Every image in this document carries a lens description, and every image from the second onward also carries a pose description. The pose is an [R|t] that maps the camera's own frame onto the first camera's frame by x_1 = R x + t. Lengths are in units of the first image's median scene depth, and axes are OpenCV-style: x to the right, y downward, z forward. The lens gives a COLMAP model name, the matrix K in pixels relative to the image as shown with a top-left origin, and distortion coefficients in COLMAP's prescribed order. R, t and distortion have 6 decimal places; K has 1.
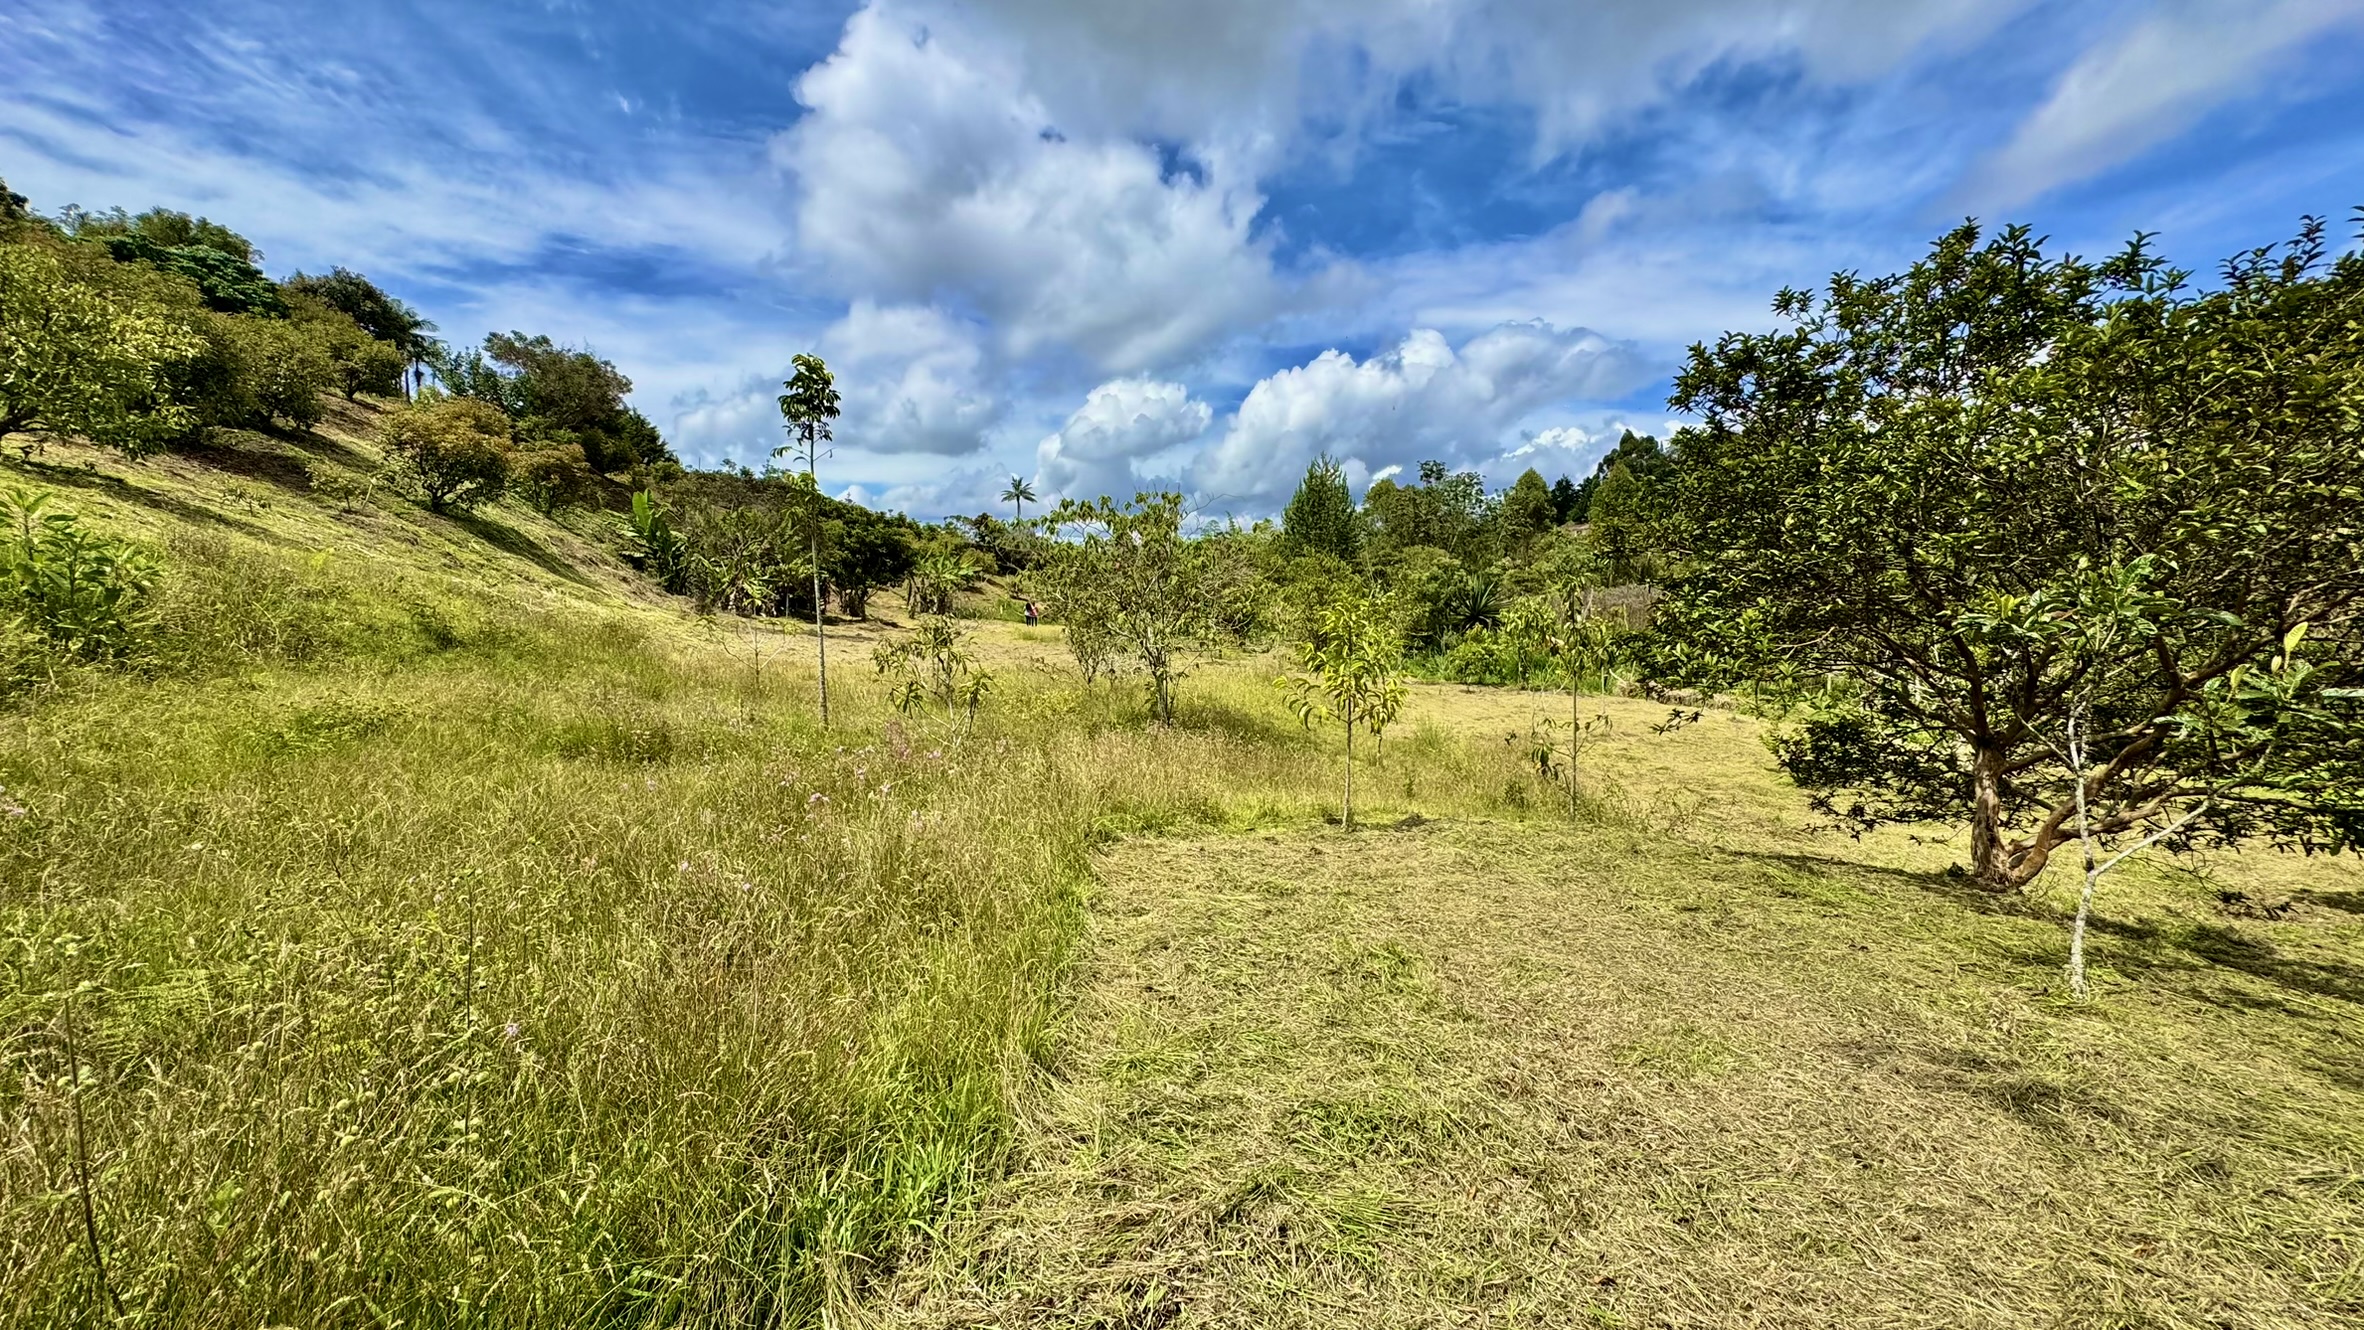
lens RADIAL K [[946.6, 0, 1178.5], [0, 946.6, 638.5], [0, 0, 1]] dist [-0.002391, 0.000774]
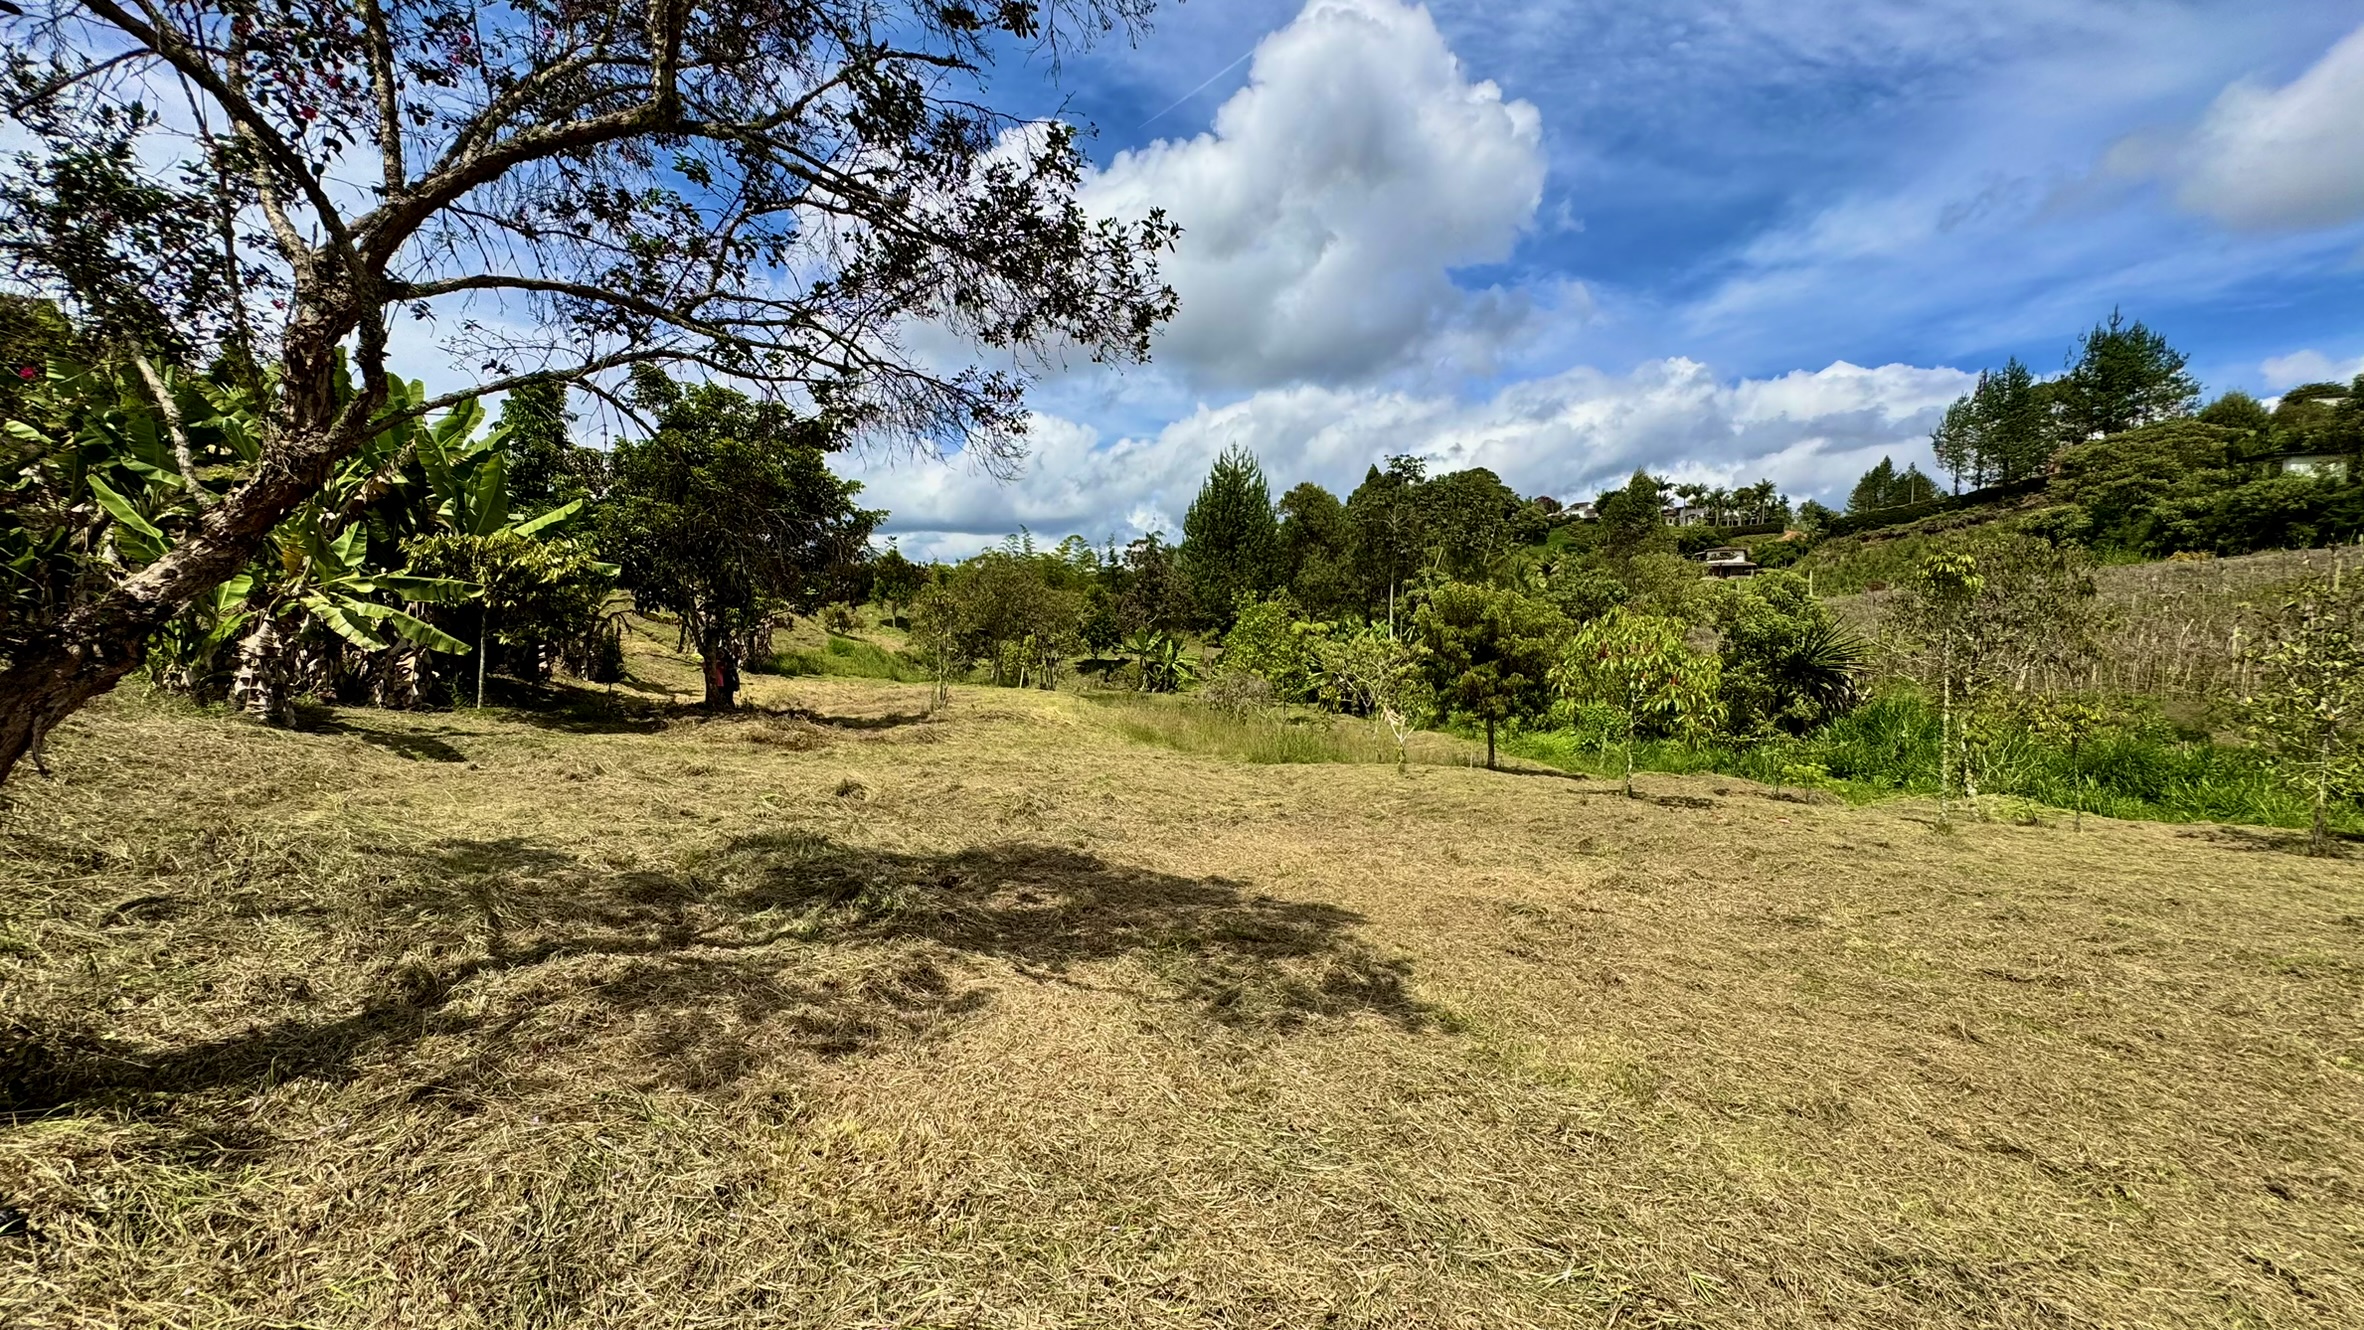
lens RADIAL K [[946.6, 0, 1178.0], [0, 946.6, 665.9], [0, 0, 1]] dist [-0.002391, 0.000774]
pose [[0.941078, -0.013793, 0.337907, -1.440056], [0.016513, 0.999850, -0.005177, -0.150650], [-0.337785, 0.010452, 0.941165, 3.039379]]
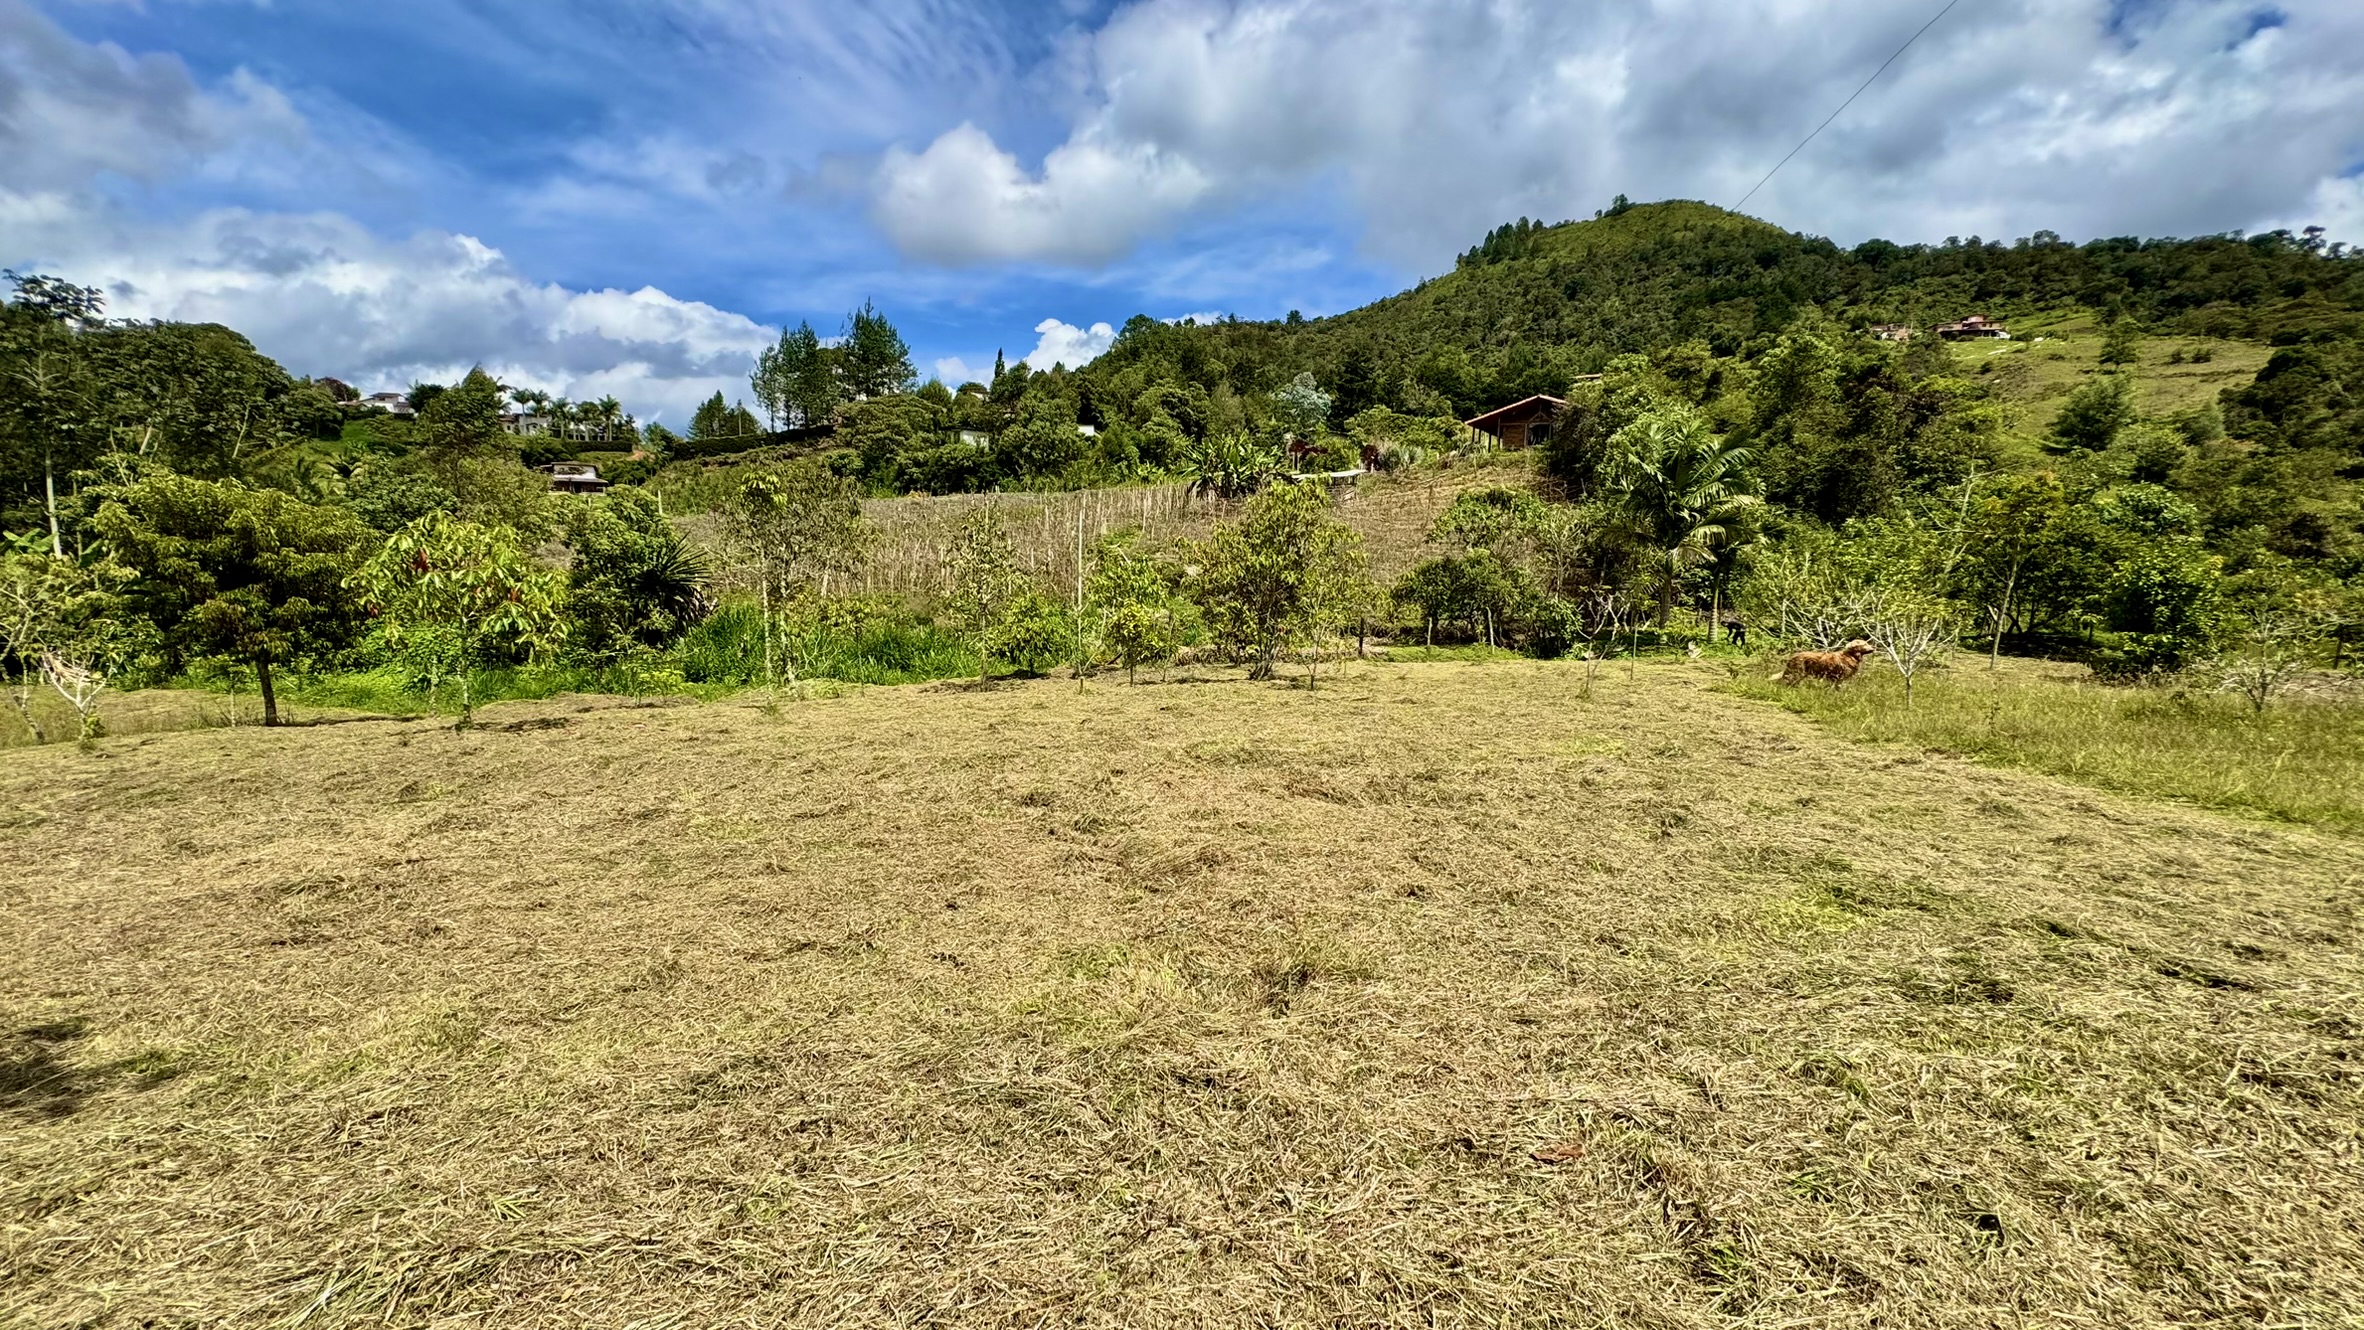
lens RADIAL K [[946.6, 0, 1187.4], [0, 946.6, 662.1], [0, 0, 1]] dist [-0.002391, 0.000774]
pose [[0.136450, -0.117686, 0.983632, -1.412502], [0.045481, 0.992616, 0.112451, -0.133721], [-0.989602, 0.029393, 0.140795, 3.028802]]
